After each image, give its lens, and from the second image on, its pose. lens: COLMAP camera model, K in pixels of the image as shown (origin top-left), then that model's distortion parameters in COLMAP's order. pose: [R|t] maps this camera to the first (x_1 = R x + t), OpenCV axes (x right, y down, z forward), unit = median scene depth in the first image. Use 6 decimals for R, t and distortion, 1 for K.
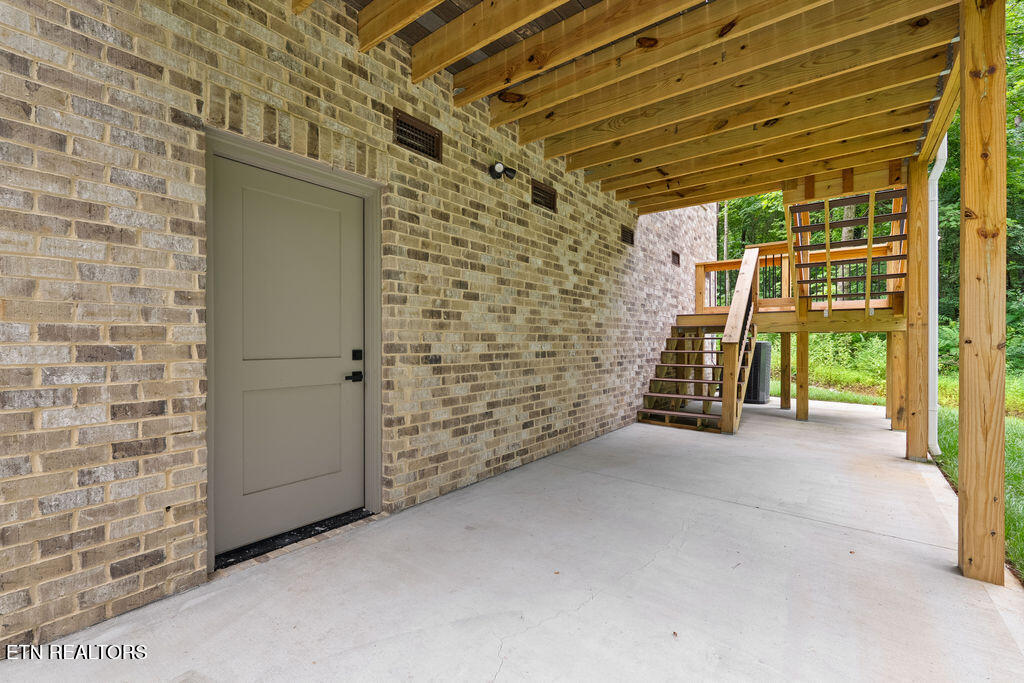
lens RADIAL K [[449.4, 0, 511.2], [0, 449.4, 342.7], [0, 0, 1]] dist [-0.008961, 0.000425]
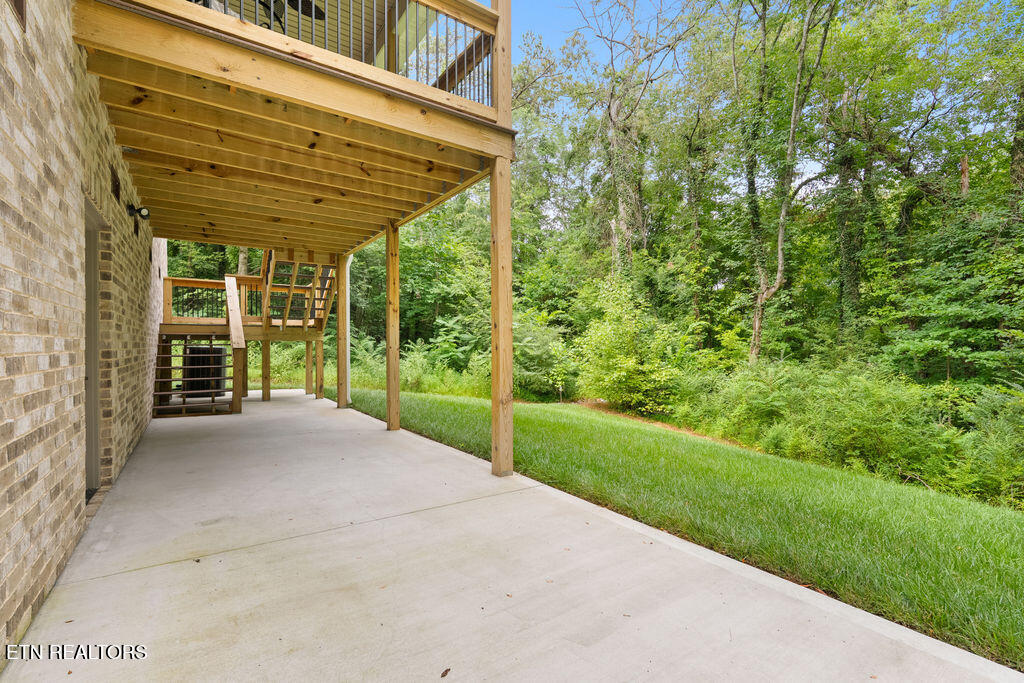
lens RADIAL K [[449.4, 0, 511.6], [0, 449.4, 344.1], [0, 0, 1]] dist [-0.008961, 0.000425]
pose [[0.309017, 0.002463, 0.951053, -0.931646], [0.004044, 0.999984, -0.003904, -0.005796], [-0.951048, 0.005052, 0.309002, -0.384370]]
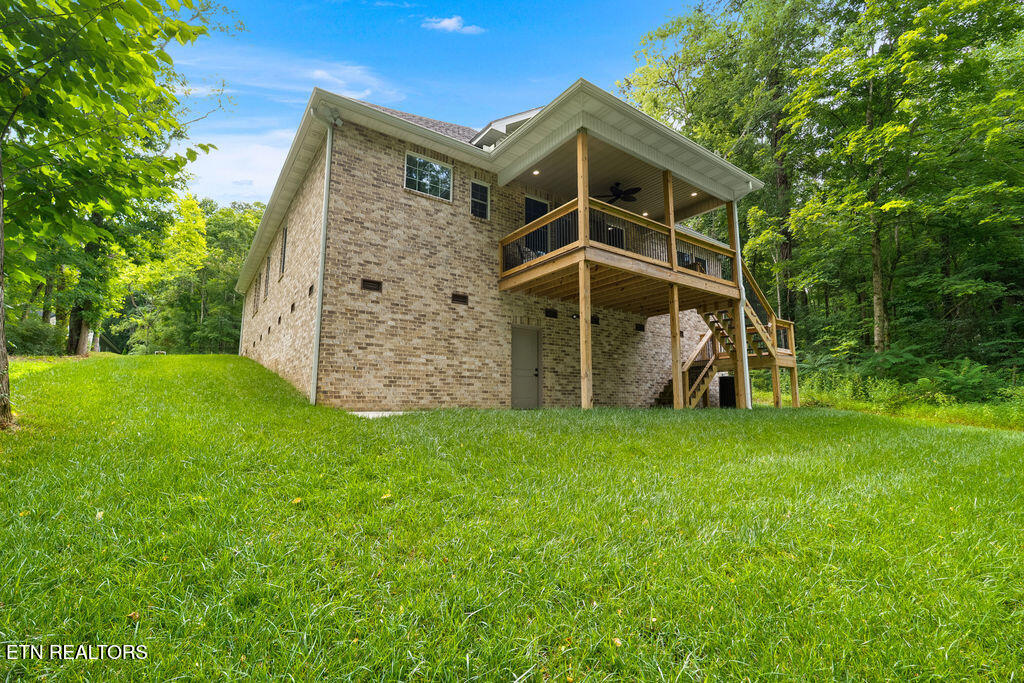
lens RADIAL K [[449.4, 0, 512.6], [0, 449.4, 341.5], [0, 0, 1]] dist [-0.008961, 0.000425]
pose [[0.955397, -0.036844, -0.293019, 0.510003], [-0.005030, 0.990013, -0.140885, 0.275669], [0.295283, 0.136075, 0.945670, -2.315722]]
